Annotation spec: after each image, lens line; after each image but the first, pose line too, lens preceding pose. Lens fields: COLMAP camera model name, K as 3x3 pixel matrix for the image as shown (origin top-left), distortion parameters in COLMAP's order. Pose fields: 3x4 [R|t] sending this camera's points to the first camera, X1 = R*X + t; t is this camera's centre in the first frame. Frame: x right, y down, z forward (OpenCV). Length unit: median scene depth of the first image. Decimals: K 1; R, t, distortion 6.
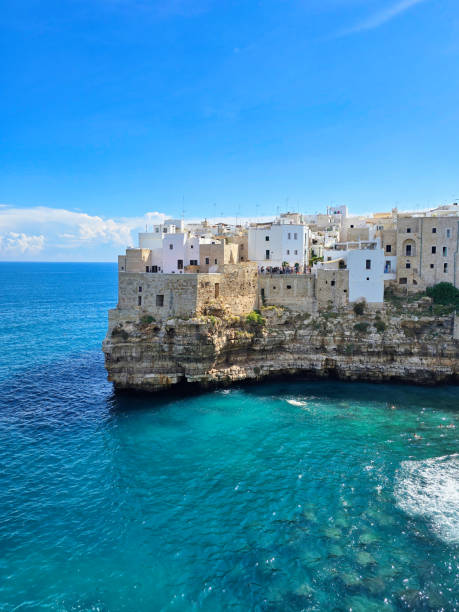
lens RADIAL K [[437.9, 0, 241.4], [0, 437.9, 288.2], [0, 0, 1]] dist [0.073493, -0.003734]
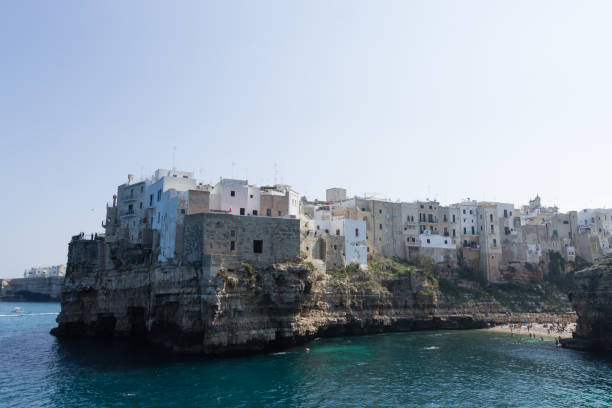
lens RADIAL K [[491.2, 0, 305.2], [0, 491.2, 205.1], [0, 0, 1]] dist [0.003656, 0.004555]
pose [[0.695198, 0.119400, 0.708833, -0.778140], [0.041091, 0.977894, -0.205023, 0.143872], [-0.717643, 0.171659, 0.674923, 0.216520]]
